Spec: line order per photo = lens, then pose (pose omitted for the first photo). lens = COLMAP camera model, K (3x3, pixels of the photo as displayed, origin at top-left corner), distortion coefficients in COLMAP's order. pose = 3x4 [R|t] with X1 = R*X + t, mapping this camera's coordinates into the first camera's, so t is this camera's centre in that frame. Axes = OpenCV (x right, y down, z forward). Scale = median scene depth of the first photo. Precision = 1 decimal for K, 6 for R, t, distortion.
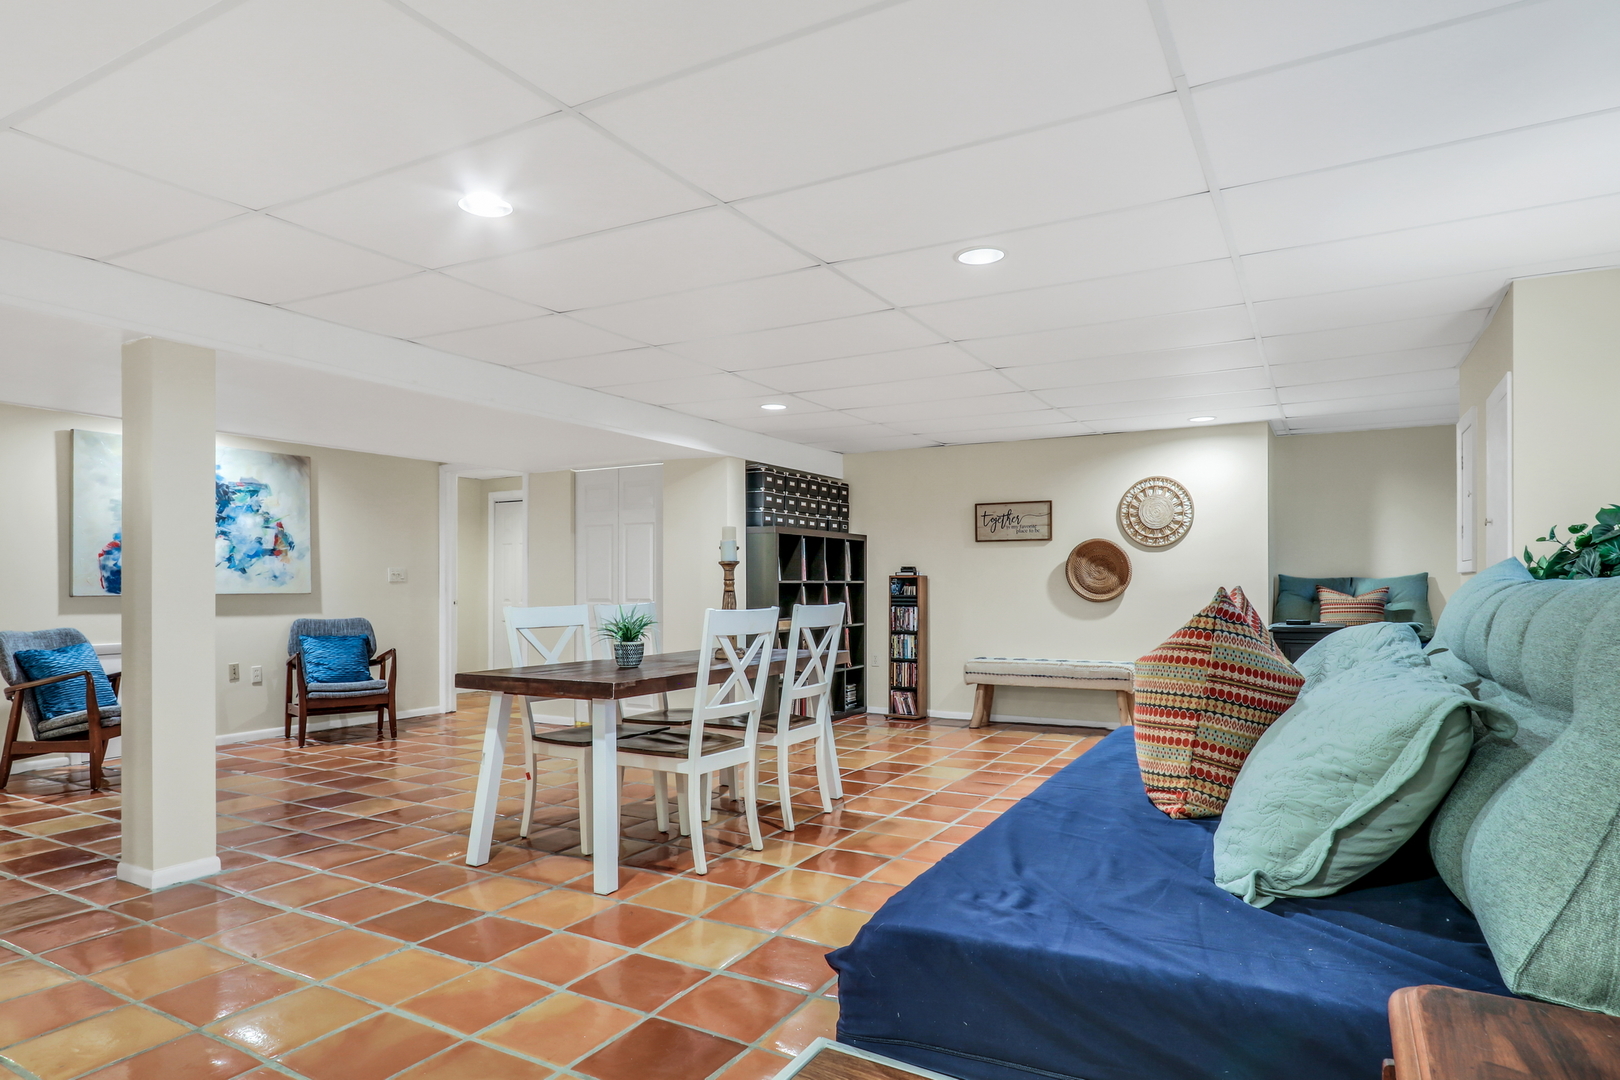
lens RADIAL K [[928.1, 0, 814.4], [0, 928.1, 580.7], [0, 0, 1]] dist [-0.018947, 0.000355]
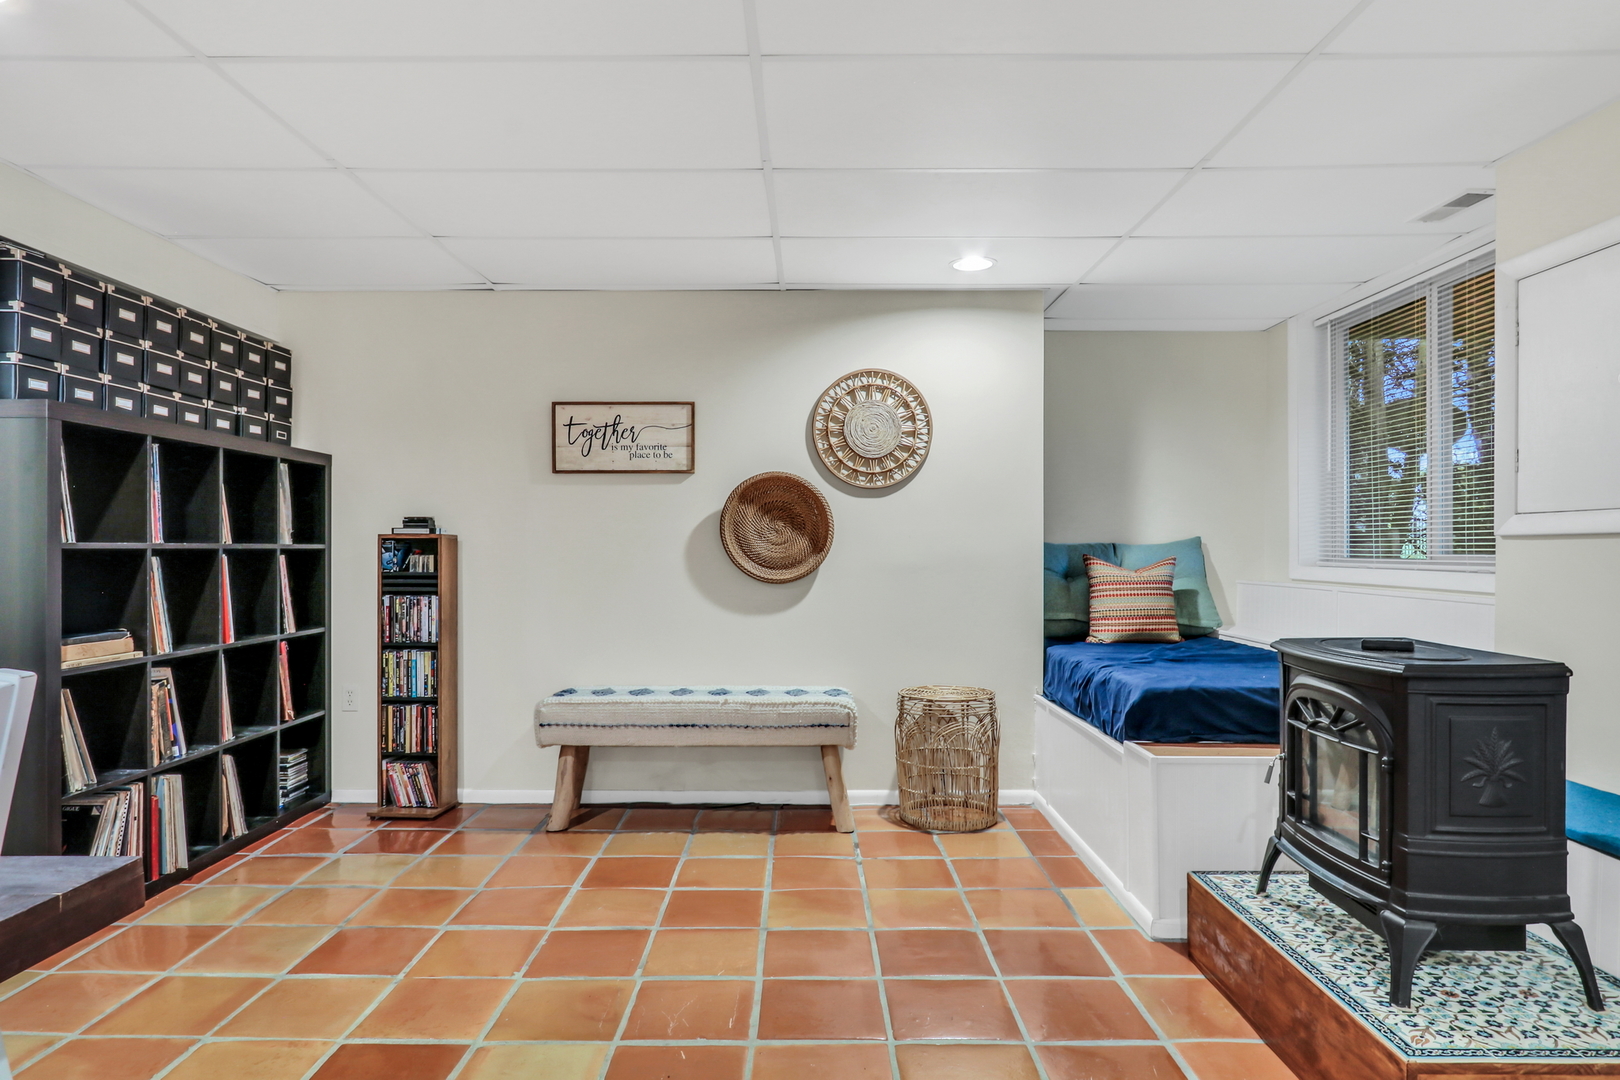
lens RADIAL K [[919.3, 0, 801.9], [0, 919.3, 557.3], [0, 0, 1]] dist [-0.018085, 0.001223]
pose [[0.880896, -0.000750, 0.473310, 0.049791], [-0.004768, 0.999934, 0.010459, 0.000856], [-0.473286, -0.011470, 0.880834, 0.469010]]
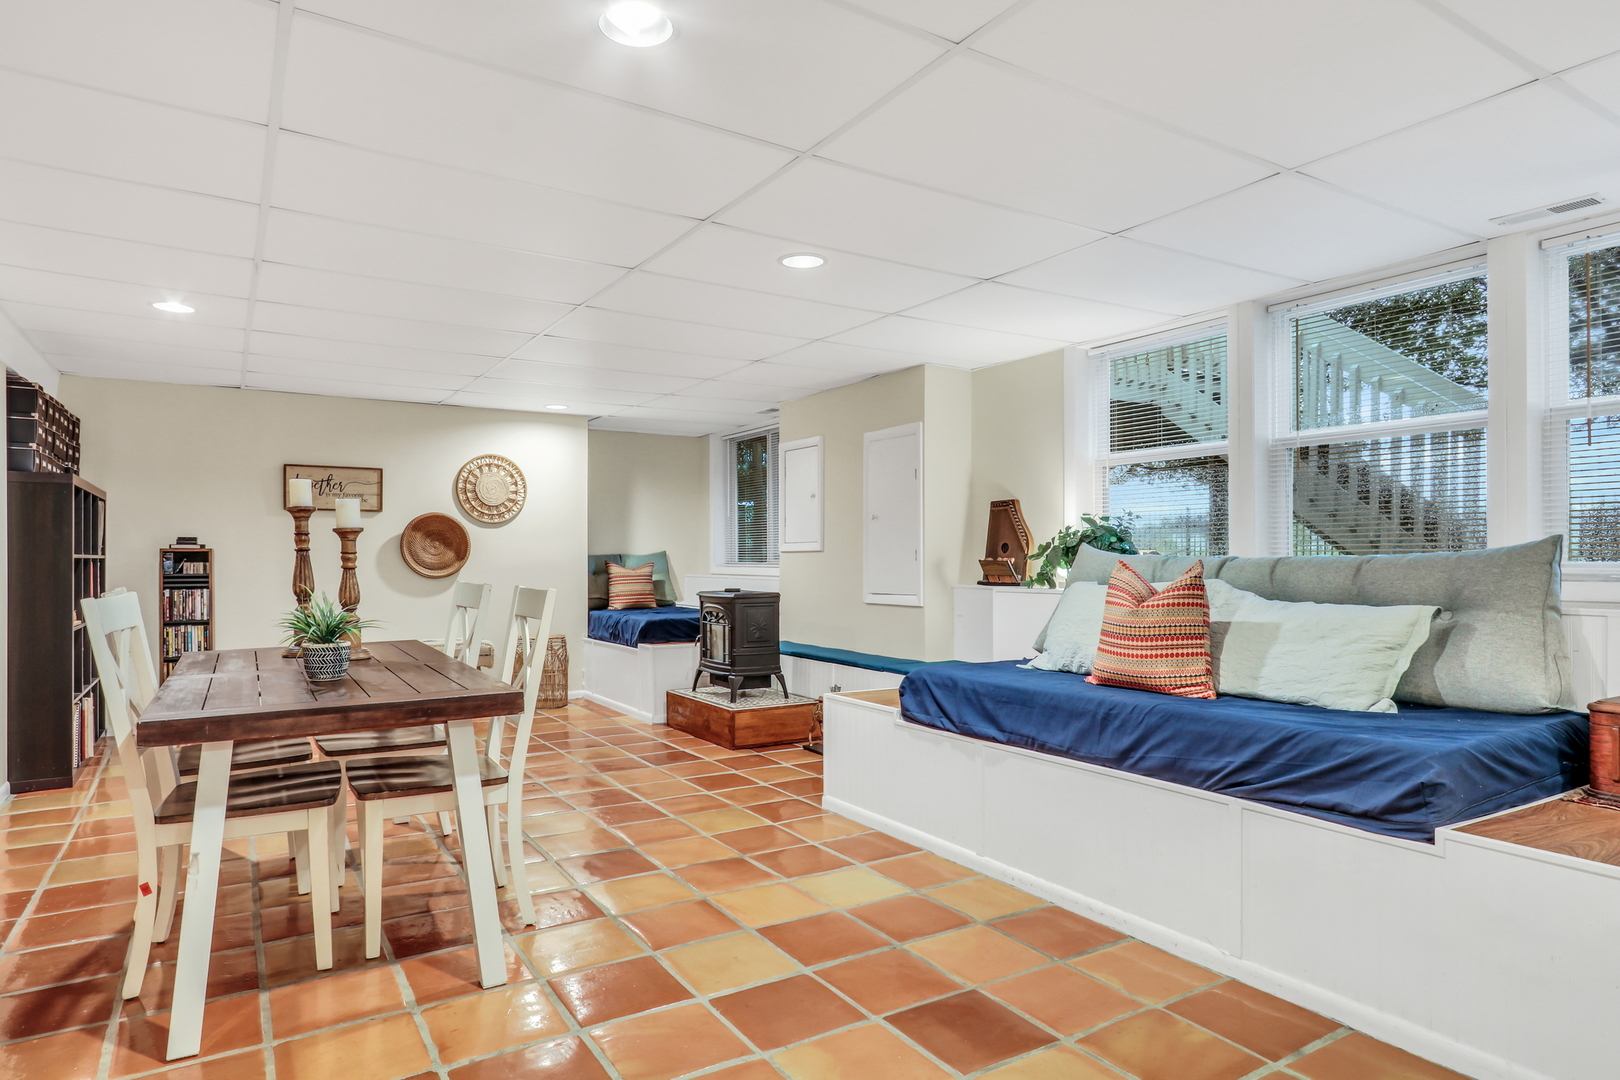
lens RADIAL K [[919.3, 0, 801.9], [0, 919.3, 557.3], [0, 0, 1]] dist [-0.018085, 0.001223]
pose [[0.486554, 0.002886, 0.873646, -0.322908], [-0.002412, 0.999995, -0.001960, 0.001860], [-0.873647, -0.001154, 0.486559, 0.193568]]
